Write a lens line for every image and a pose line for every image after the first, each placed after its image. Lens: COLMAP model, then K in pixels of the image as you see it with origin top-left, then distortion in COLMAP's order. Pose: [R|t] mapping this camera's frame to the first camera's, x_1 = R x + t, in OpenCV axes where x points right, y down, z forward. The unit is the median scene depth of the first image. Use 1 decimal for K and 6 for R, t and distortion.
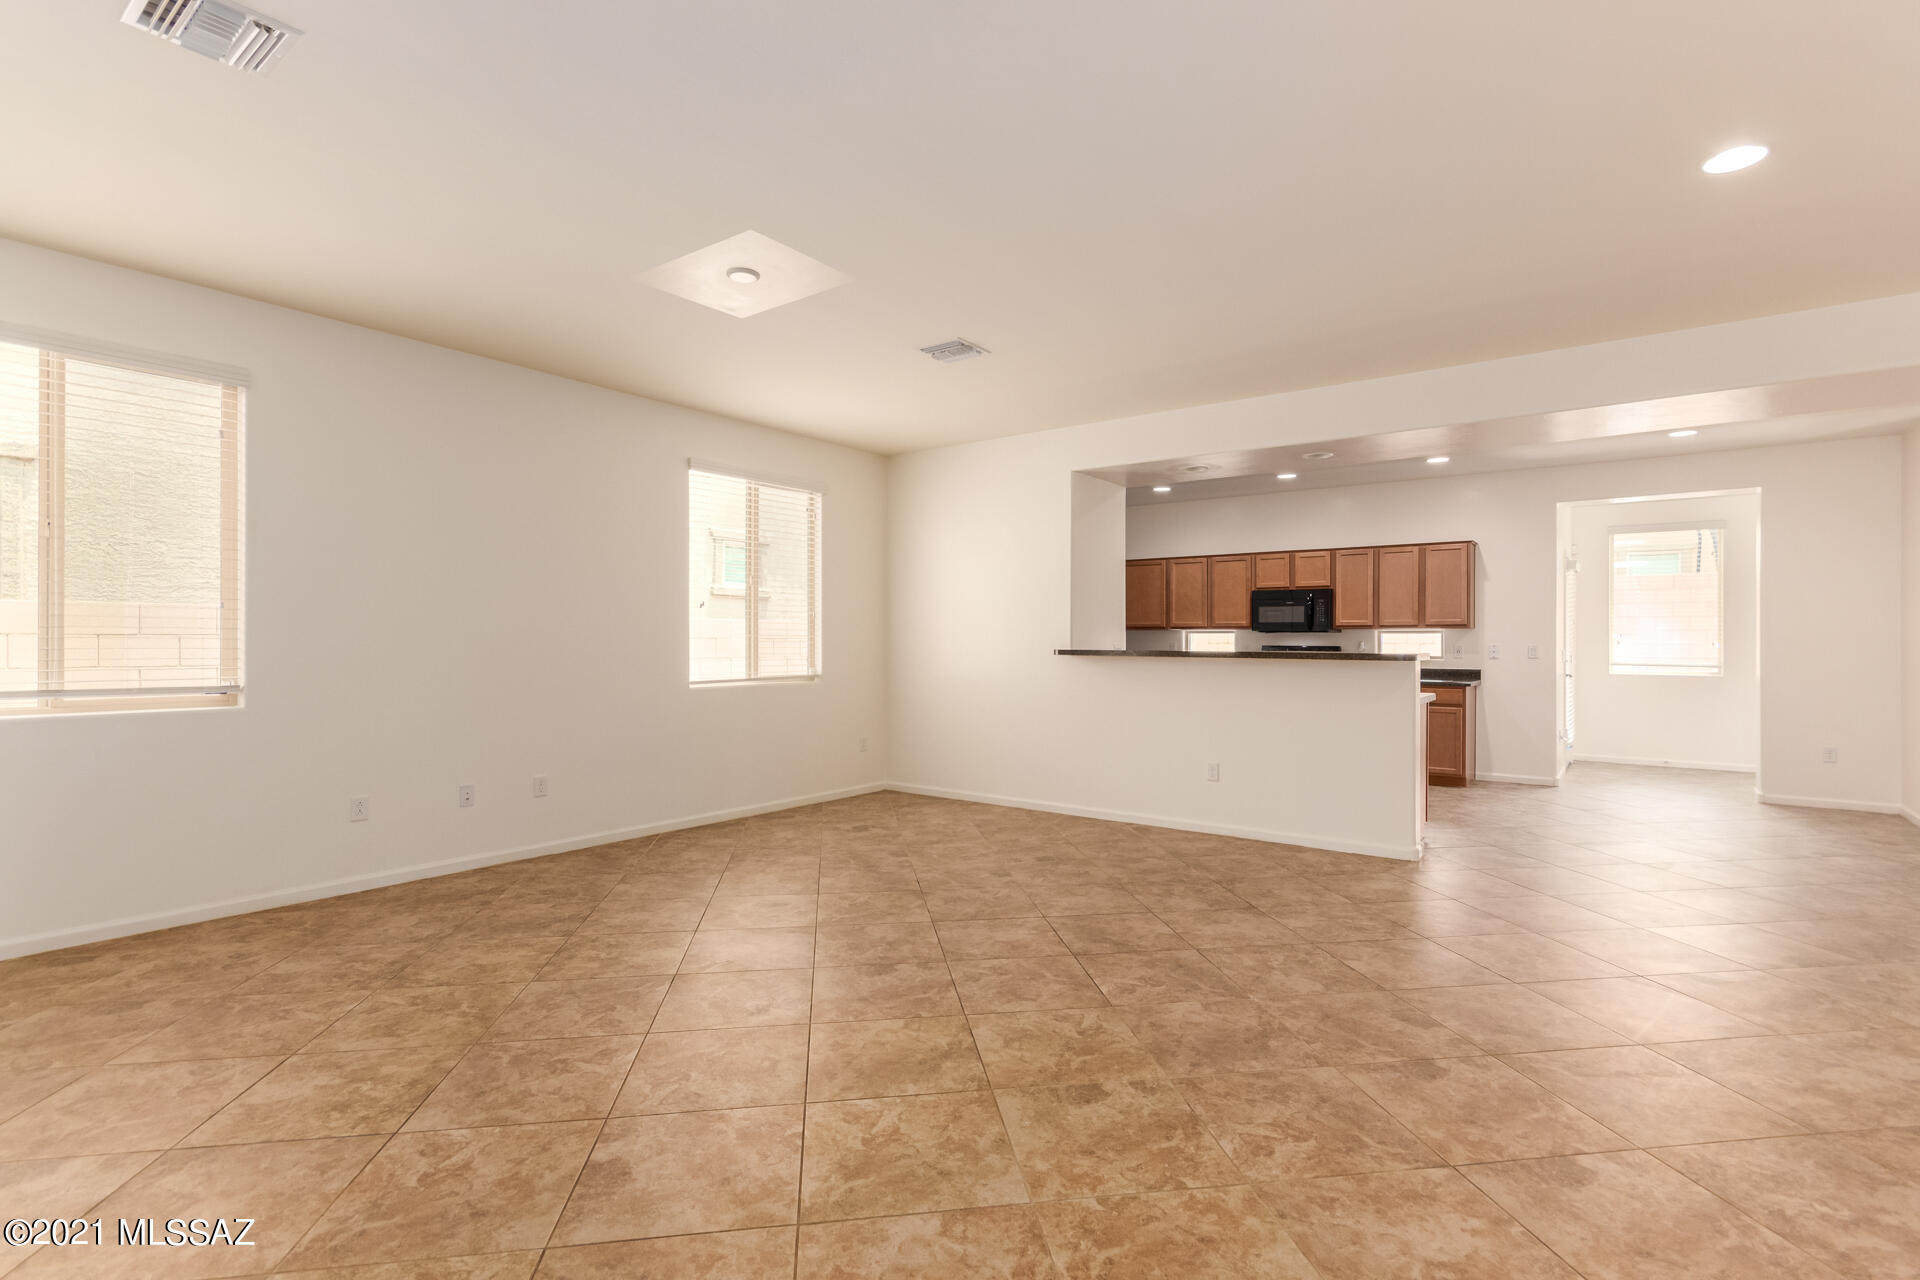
lens RADIAL K [[895.3, 0, 960.8], [0, 895.3, 639.8], [0, 0, 1]] dist [0.001706, 0.000498]
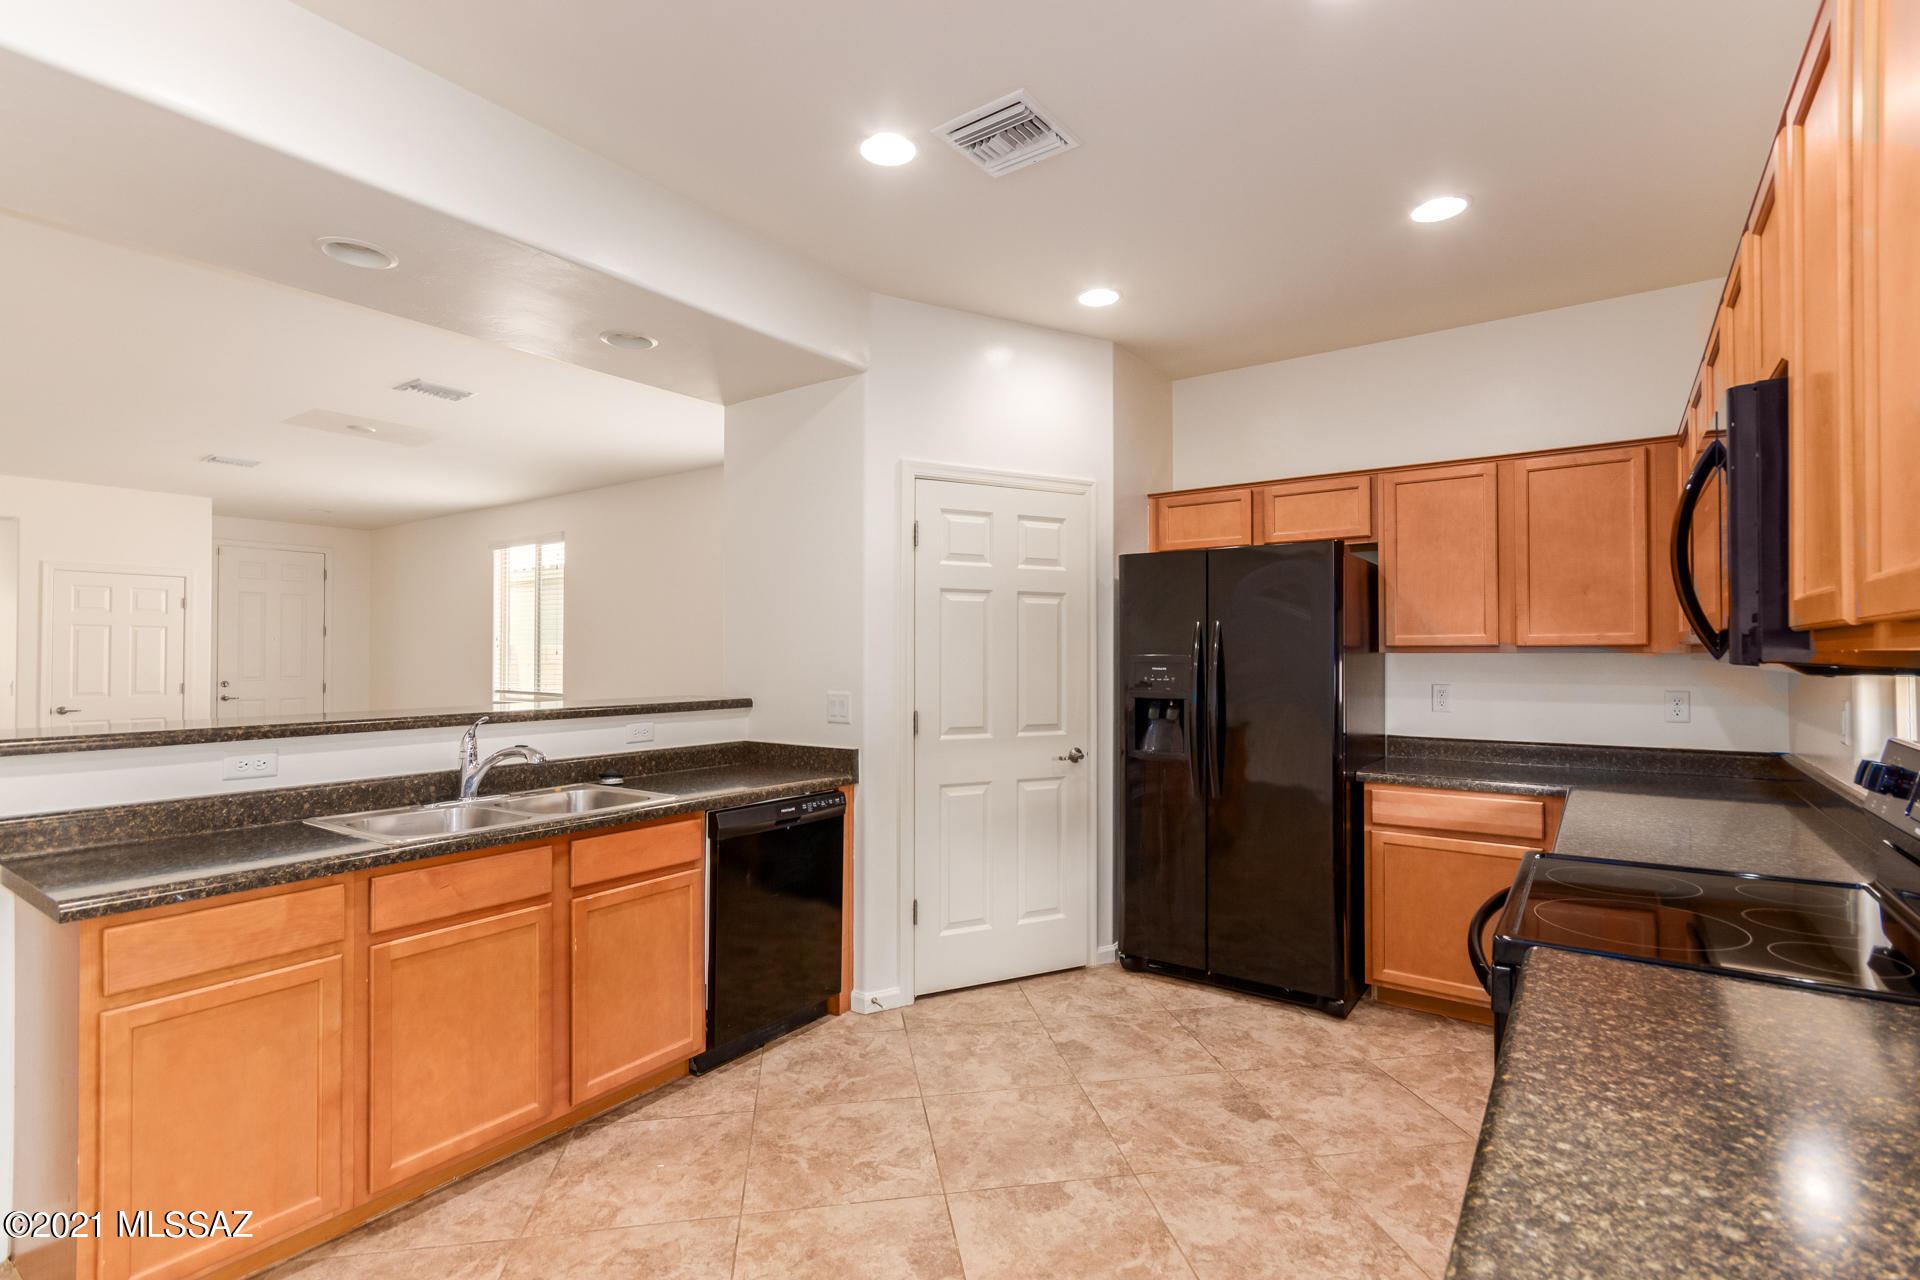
lens RADIAL K [[895.3, 0, 958.2], [0, 895.3, 645.5], [0, 0, 1]] dist [0.001706, 0.000498]
pose [[0.033031, -0.013753, -0.999360, 1.218787], [0.002937, 0.999902, -0.013664, -0.026992], [0.999450, -0.002484, 0.033068, 1.887277]]
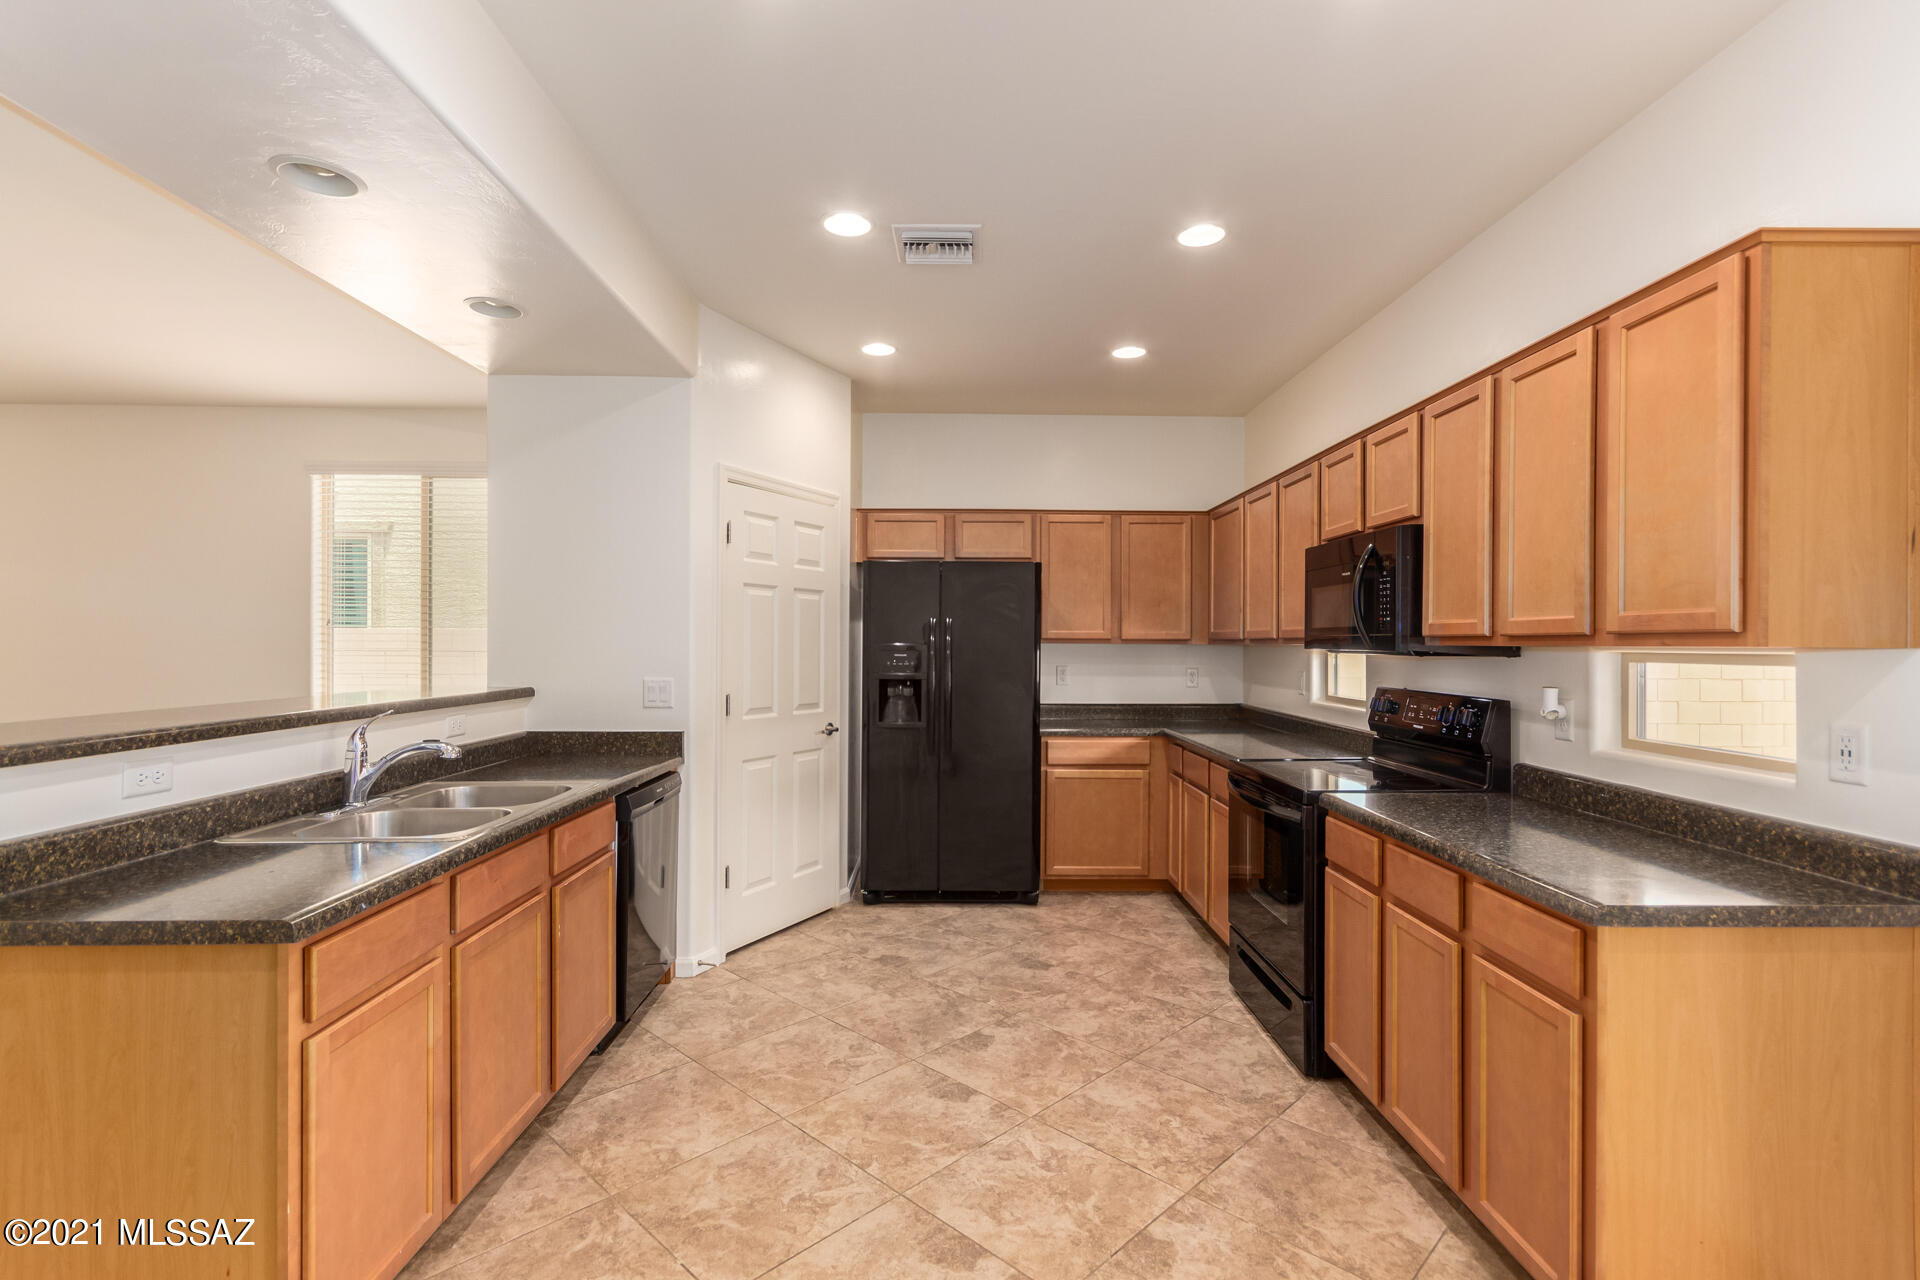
lens RADIAL K [[895.3, 0, 958.8], [0, 895.3, 646.9], [0, 0, 1]] dist [0.001706, 0.000498]
pose [[0.615832, 0.002025, -0.787875, 1.249680], [-0.000548, 0.999998, 0.002142, -0.028141], [0.787878, -0.000887, 0.615831, 1.462018]]
